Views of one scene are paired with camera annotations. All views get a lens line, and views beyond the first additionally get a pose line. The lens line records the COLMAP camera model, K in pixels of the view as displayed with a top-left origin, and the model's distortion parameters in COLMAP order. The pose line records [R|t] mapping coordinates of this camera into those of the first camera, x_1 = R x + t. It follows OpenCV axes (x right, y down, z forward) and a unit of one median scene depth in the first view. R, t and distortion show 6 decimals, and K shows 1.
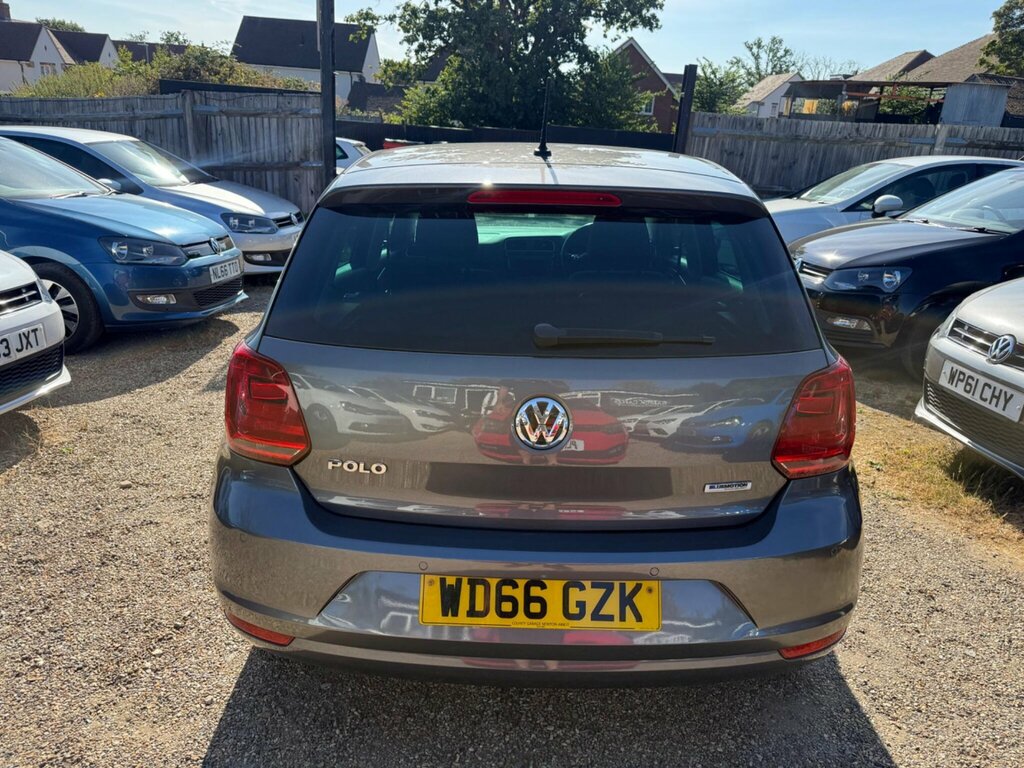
lens RADIAL K [[727.5, 0, 521.0], [0, 727.5, 383.1], [0, 0, 1]] dist [0.012506, -0.019243]
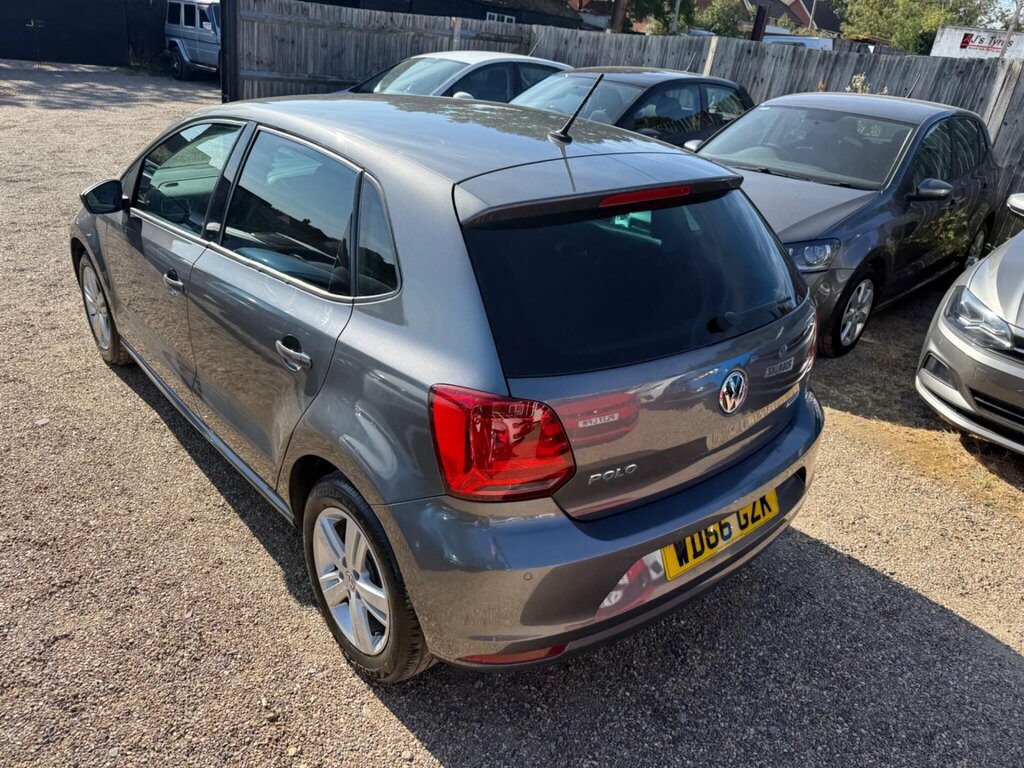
lens RADIAL K [[727.5, 0, 509.5], [0, 727.5, 380.4], [0, 0, 1]] dist [0.012506, -0.019243]
pose [[0.760610, -0.253975, 0.597469, -0.165612], [0.151642, 0.964348, 0.216881, -0.048516], [-0.631251, -0.074361, 0.772006, 0.046098]]
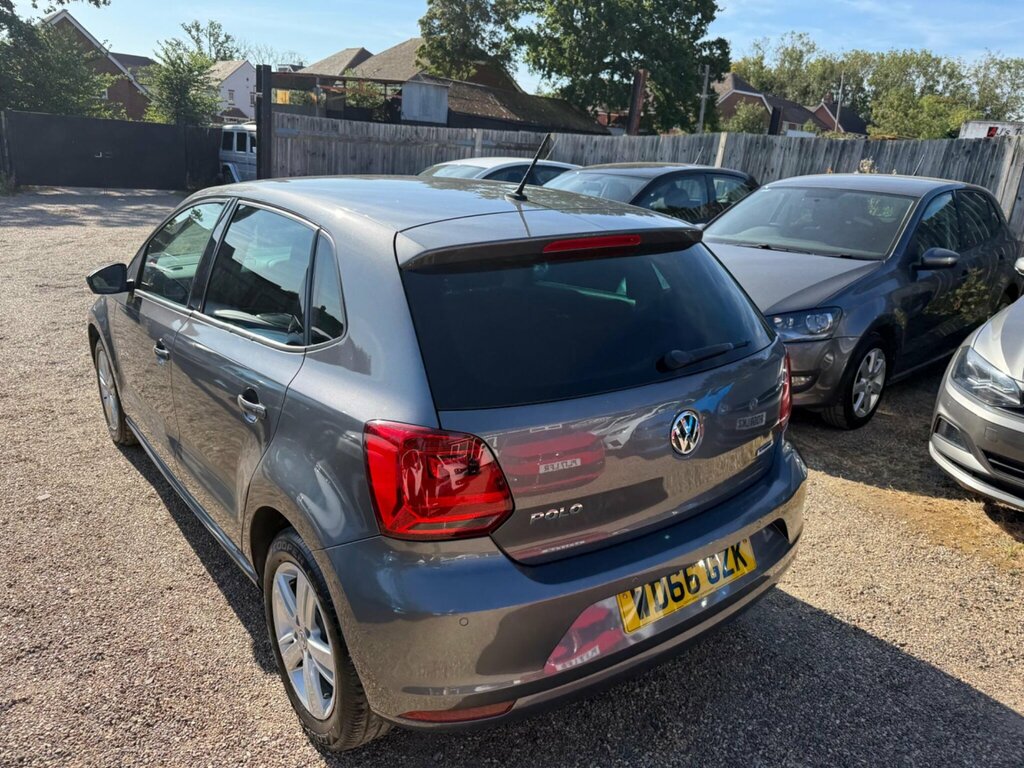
lens RADIAL K [[727.5, 0, 501.2], [0, 727.5, 380.3], [0, 0, 1]] dist [0.012506, -0.019243]
pose [[0.796343, -0.186530, 0.575365, -0.148462], [0.179428, 0.981293, 0.069789, -0.028401], [-0.577619, 0.047660, 0.814914, 0.030875]]
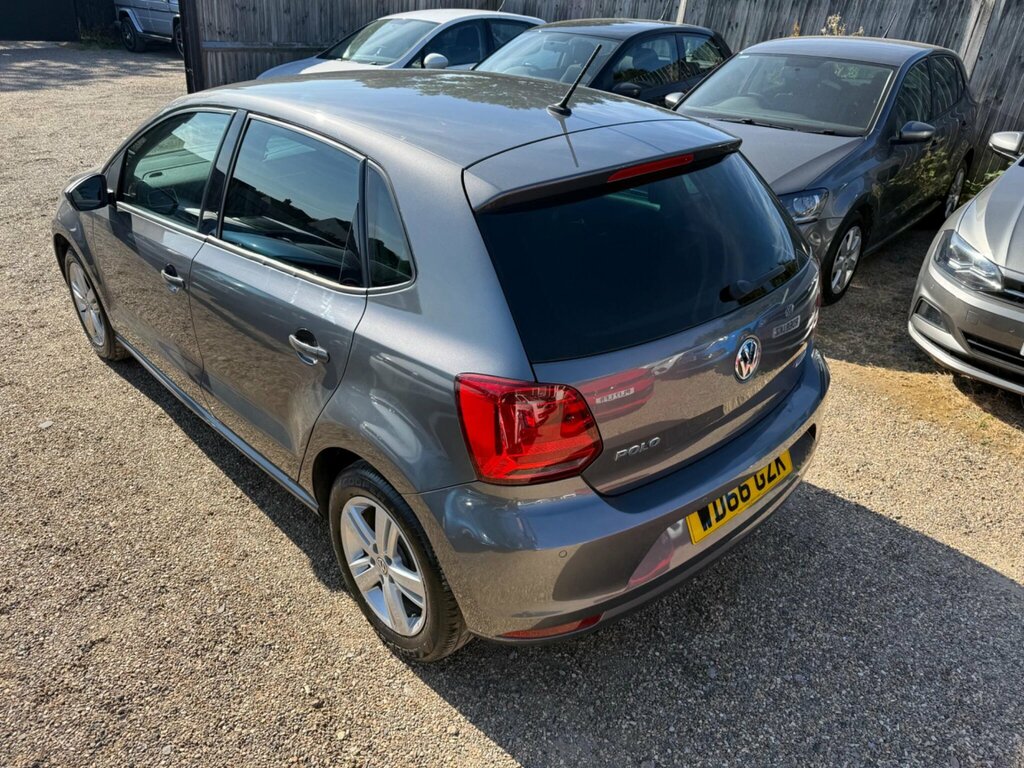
lens RADIAL K [[727.5, 0, 515.5], [0, 727.5, 378.7], [0, 0, 1]] dist [0.012506, -0.019243]
pose [[0.724053, -0.334297, 0.603318, -0.172296], [0.205825, 0.939564, 0.273596, -0.056936], [-0.658318, -0.073920, 0.749101, 0.051341]]
